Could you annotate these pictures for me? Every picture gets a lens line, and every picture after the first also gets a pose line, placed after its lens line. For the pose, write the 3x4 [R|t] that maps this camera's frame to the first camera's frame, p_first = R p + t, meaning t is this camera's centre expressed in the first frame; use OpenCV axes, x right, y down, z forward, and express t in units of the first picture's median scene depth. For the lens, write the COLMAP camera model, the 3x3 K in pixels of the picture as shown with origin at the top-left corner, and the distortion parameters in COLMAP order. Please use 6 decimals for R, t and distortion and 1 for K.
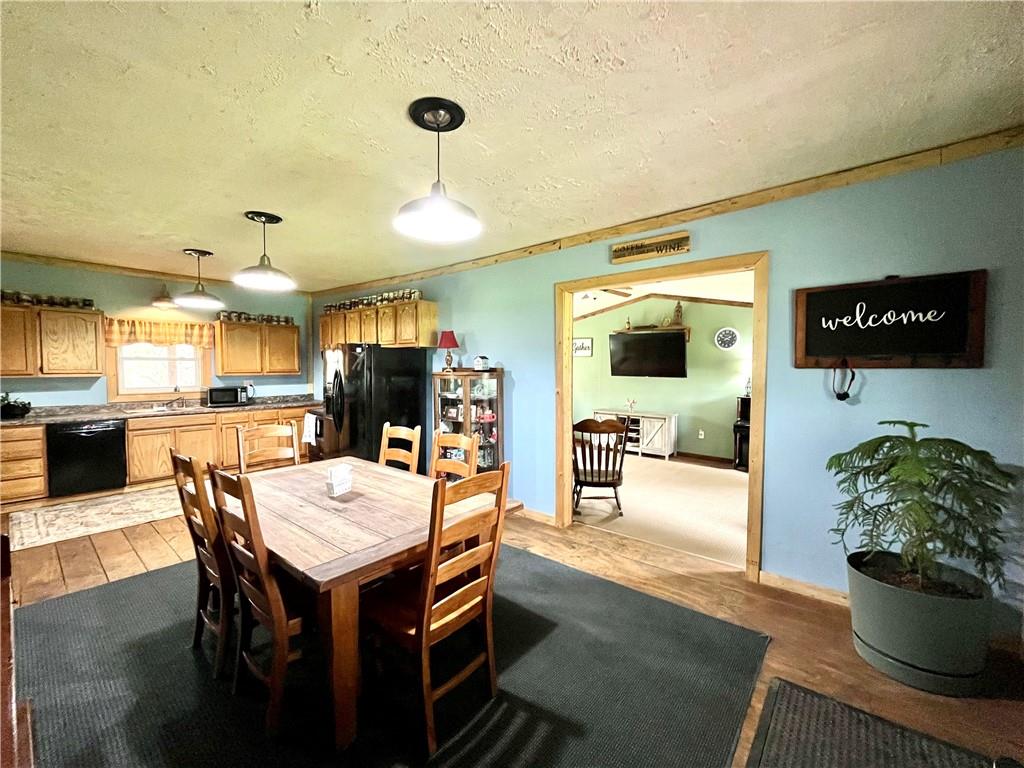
lens RADIAL K [[415.2, 0, 509.1], [0, 415.2, 383.6], [0, 0, 1]] dist [-0.001214, -0.000268]
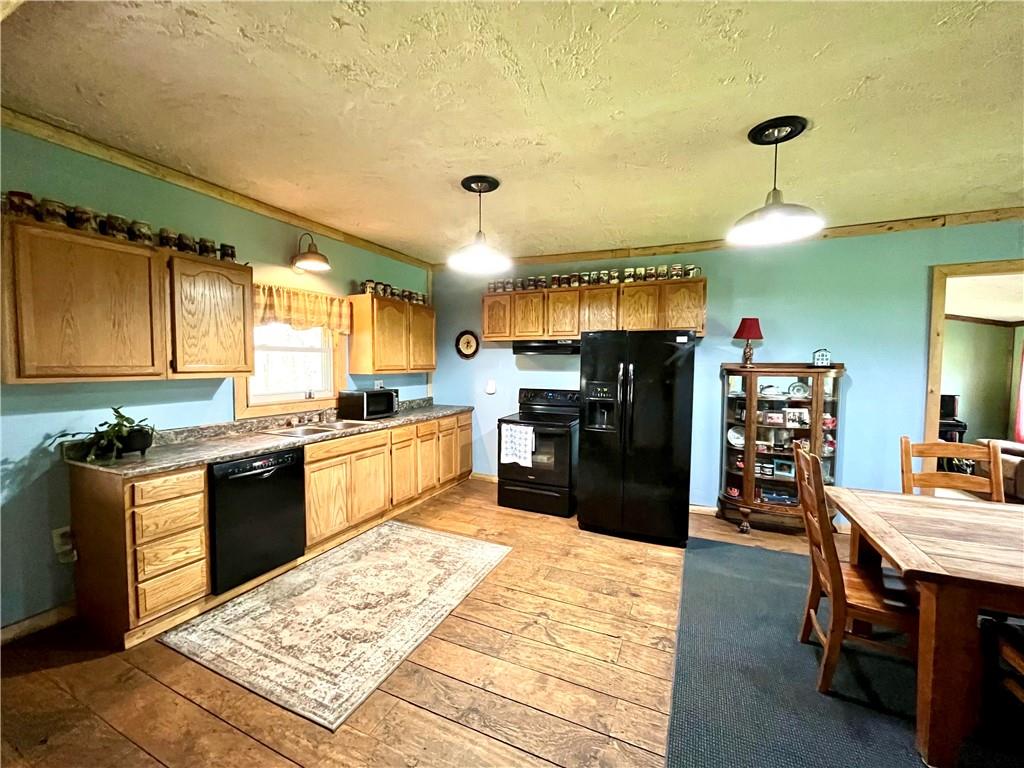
lens RADIAL K [[415.2, 0, 512.7], [0, 415.2, 384.9], [0, 0, 1]] dist [-0.001214, -0.000268]
pose [[0.962717, -0.012662, 0.270215, -0.792235], [0.009065, 0.999853, 0.014555, -0.011080], [-0.270360, -0.011563, 0.962690, 0.326628]]
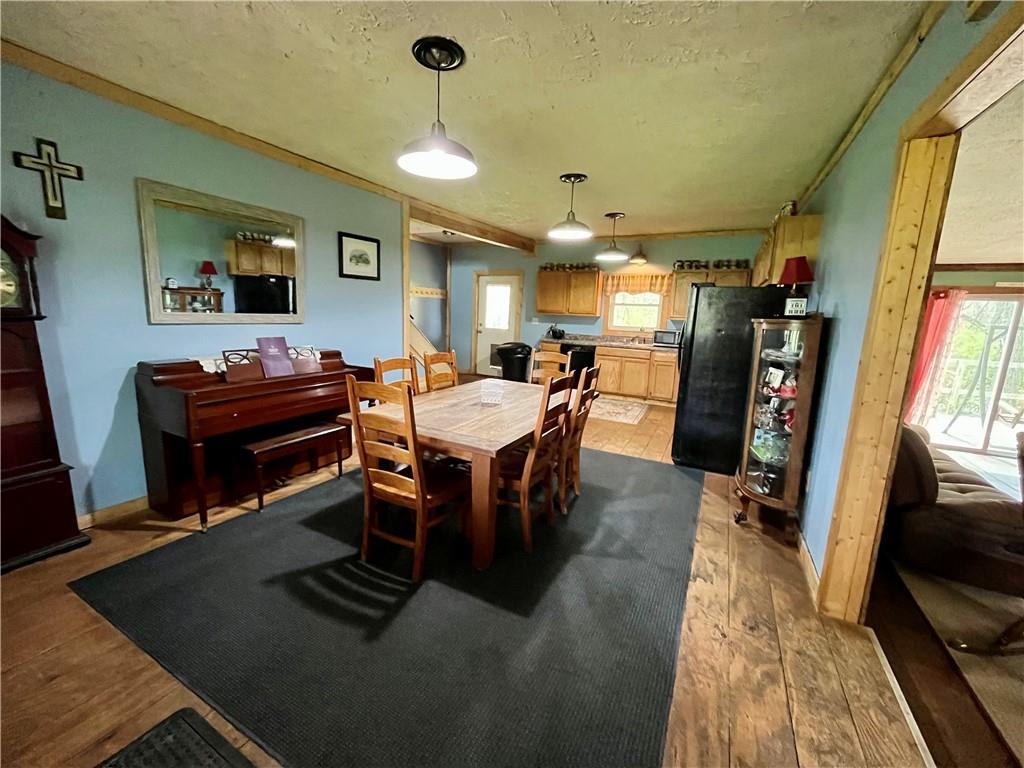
lens RADIAL K [[415.2, 0, 510.1], [0, 415.2, 383.7], [0, 0, 1]] dist [-0.001214, -0.000268]
pose [[0.214400, 0.177685, -0.960448, 0.417601], [-0.074006, 0.983443, 0.165419, -0.002753], [0.973938, 0.035613, 0.224000, 0.394120]]
